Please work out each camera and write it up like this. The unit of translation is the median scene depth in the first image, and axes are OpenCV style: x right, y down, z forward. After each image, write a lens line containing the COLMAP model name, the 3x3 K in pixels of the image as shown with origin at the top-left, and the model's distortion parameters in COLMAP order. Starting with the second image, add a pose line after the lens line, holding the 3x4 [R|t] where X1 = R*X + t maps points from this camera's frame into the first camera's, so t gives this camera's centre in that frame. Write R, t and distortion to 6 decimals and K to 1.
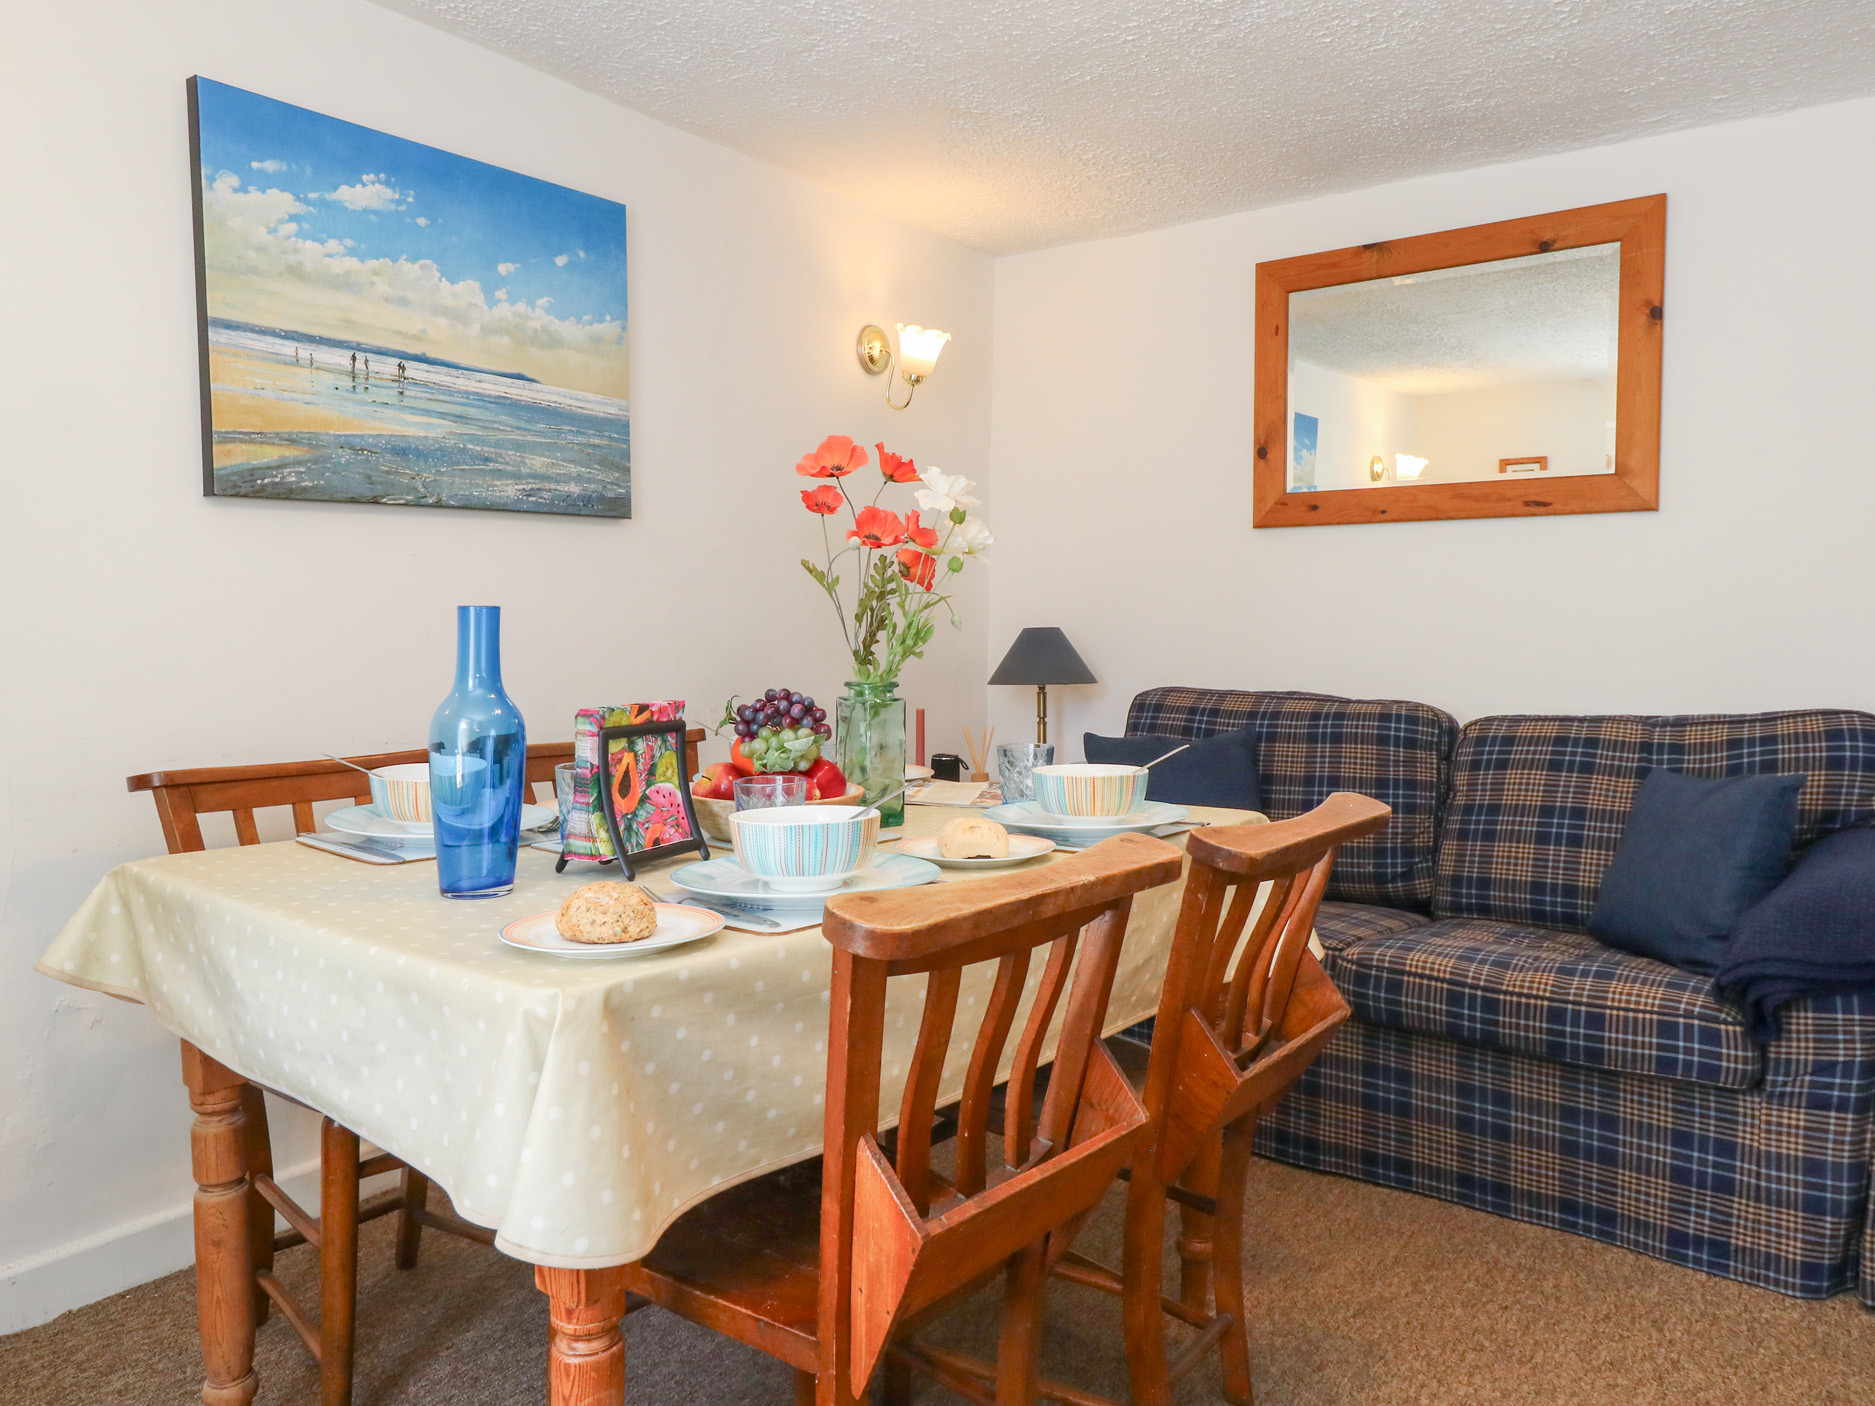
lens RADIAL K [[1349.0, 0, 929.0], [0, 1349.0, 694.8], [0, 0, 1]] dist [0.000736, -0.005957]
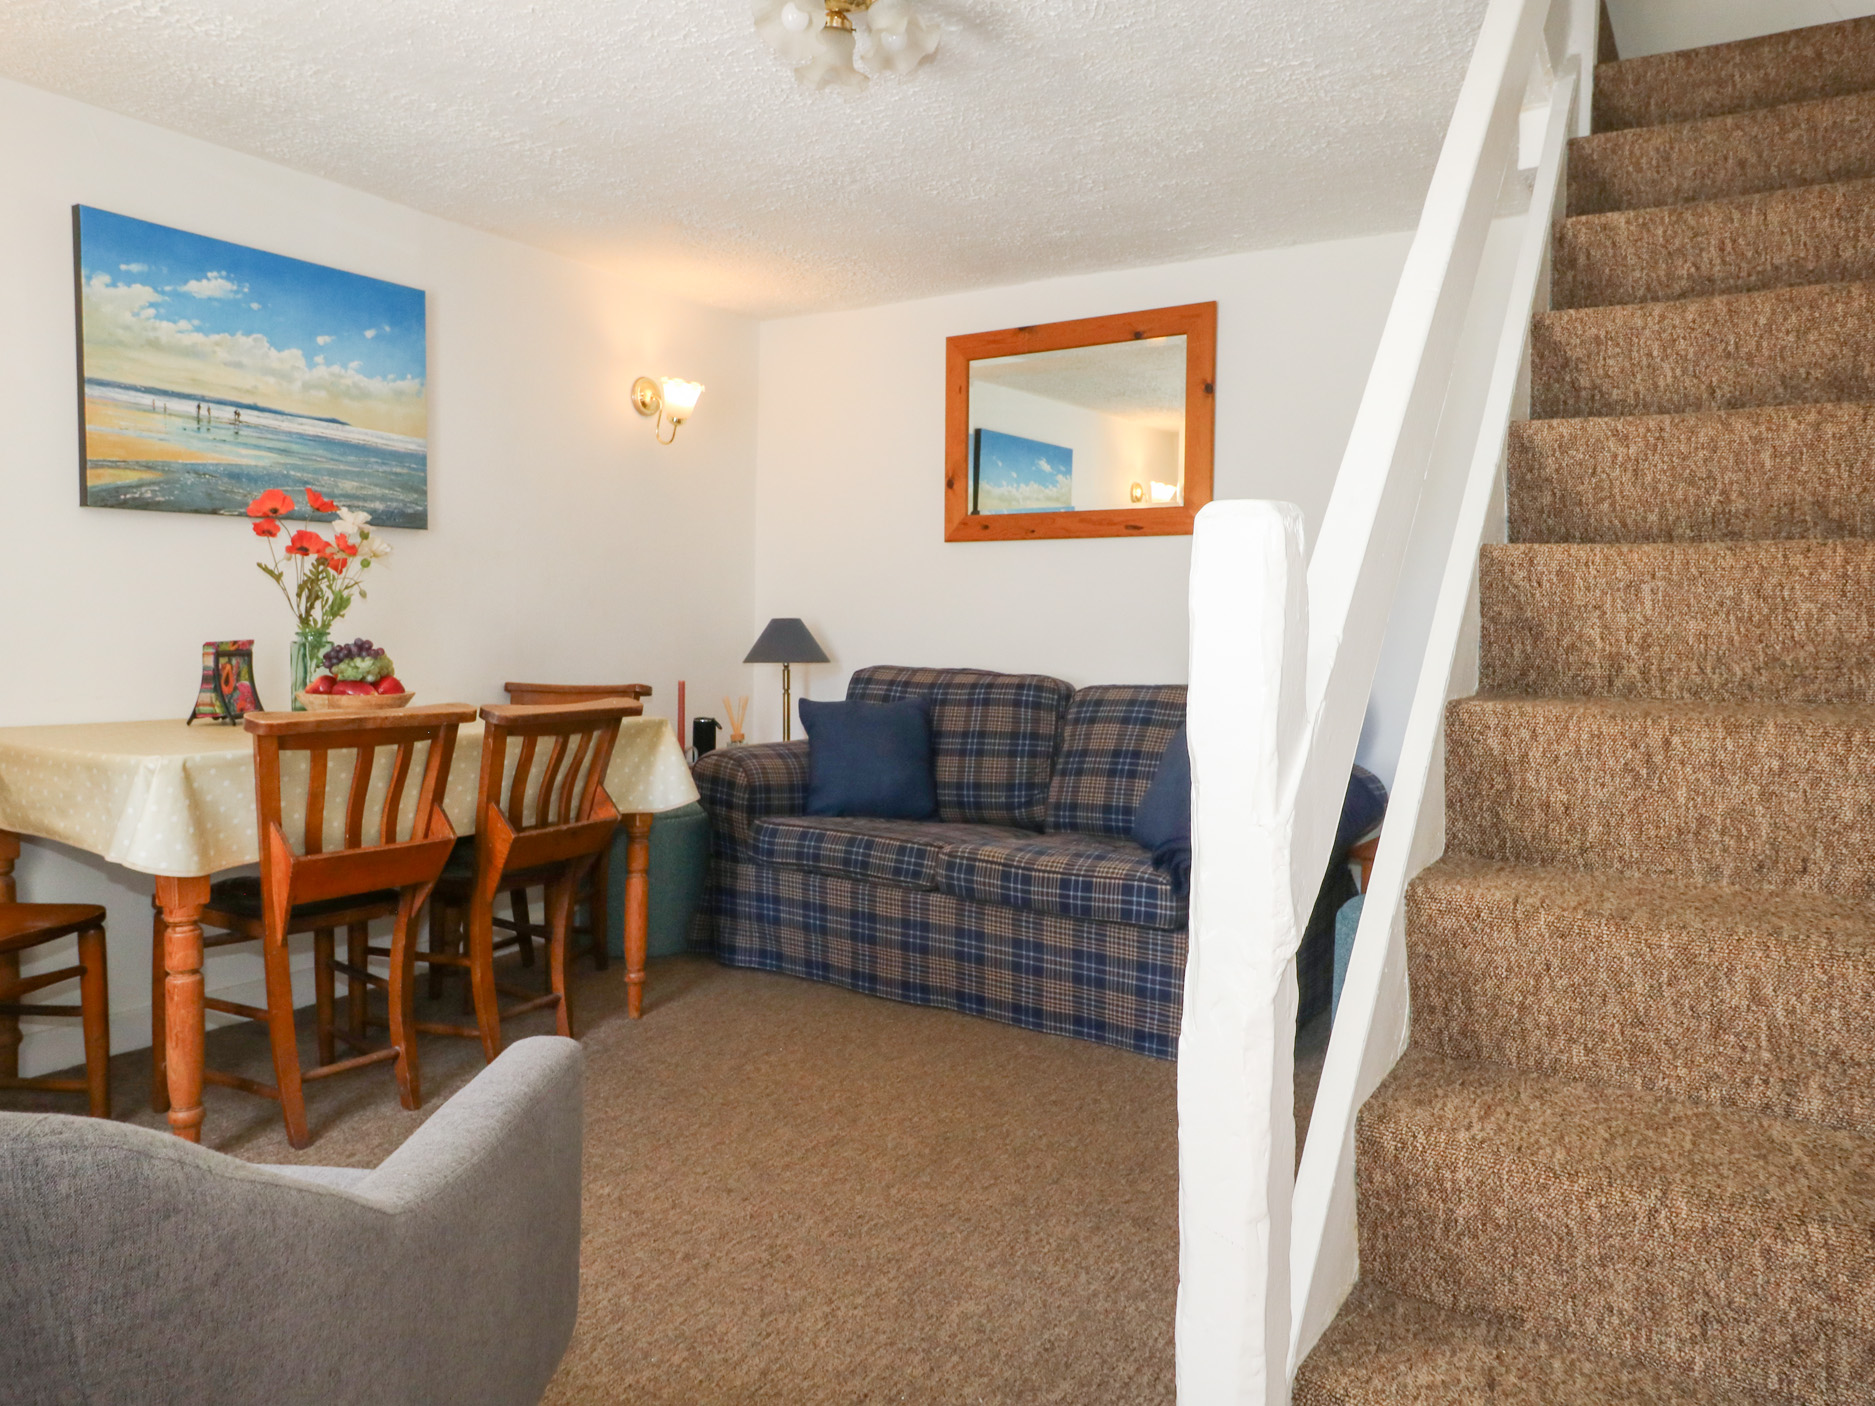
lens RADIAL K [[1313.7, 0, 951.9], [0, 1313.7, 694.8], [0, 0, 1]] dist [0.001820, -0.002669]
pose [[0.996897, 0.006624, 0.078432, 0.219576], [-0.006414, 0.999975, -0.002928, 0.037605], [-0.078449, 0.002416, 0.996915, -0.365249]]
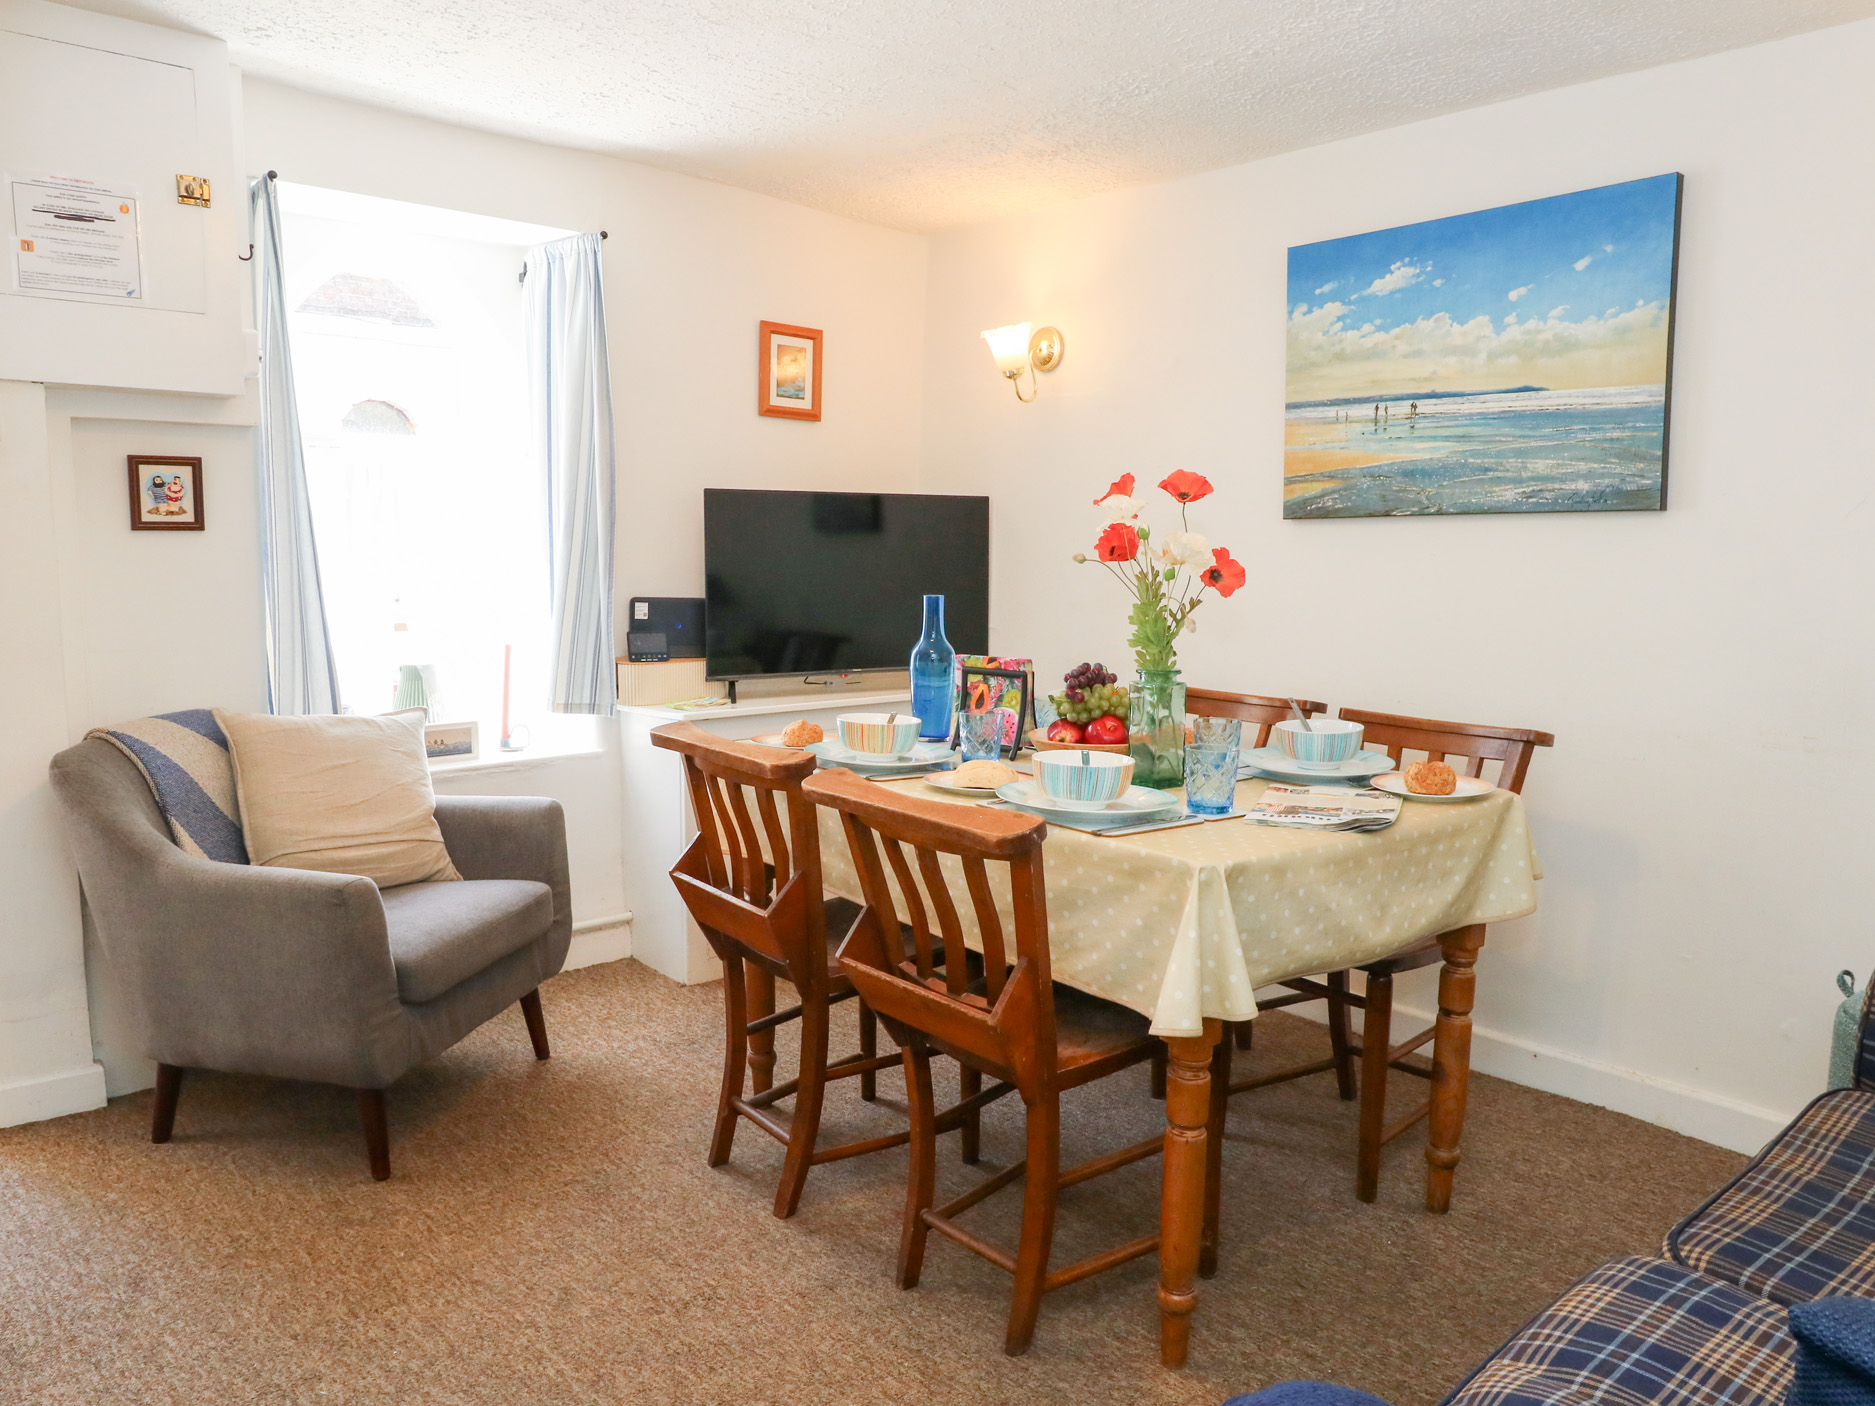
lens RADIAL K [[1292.3, 0, 939.5], [0, 1292.3, 694.7], [0, 0, 1]] dist [0.003995, -0.005450]
pose [[-0.194763, 0.108064, -0.974879, 0.913635], [-0.072138, 0.989642, 0.124113, -0.094273], [0.978194, 0.094498, -0.184950, 0.820327]]
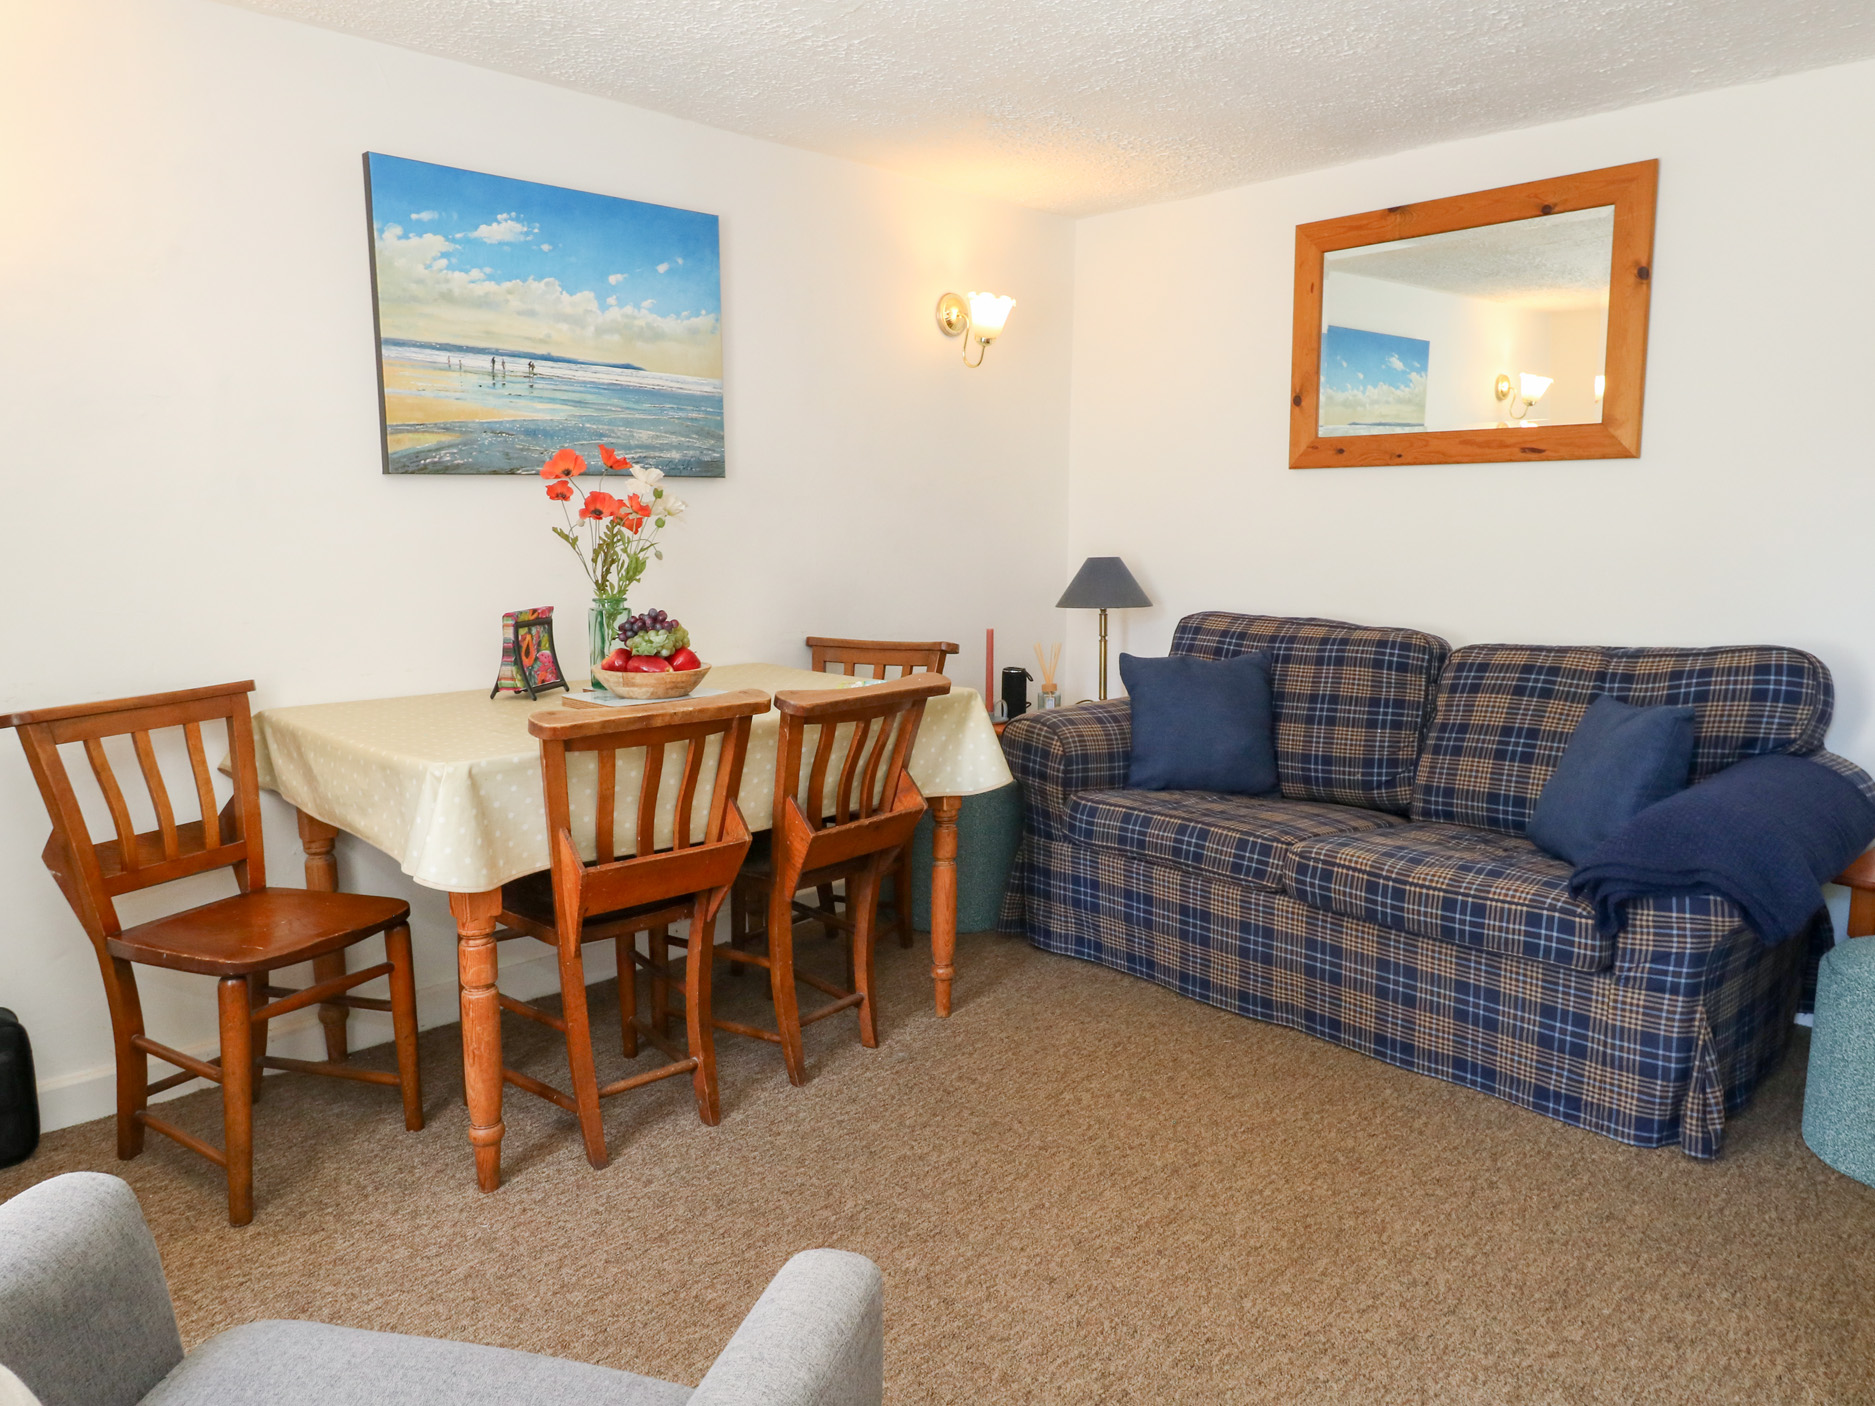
lens RADIAL K [[1312.5, 0, 937.1], [0, 1312.5, 696.0], [0, 0, 1]] dist [-0.000161, -0.002712]
pose [[0.987417, 0.017976, -0.157111, 0.186319], [-0.005034, 0.996587, 0.082394, -0.036514], [0.158056, -0.080566, 0.984138, -0.182359]]
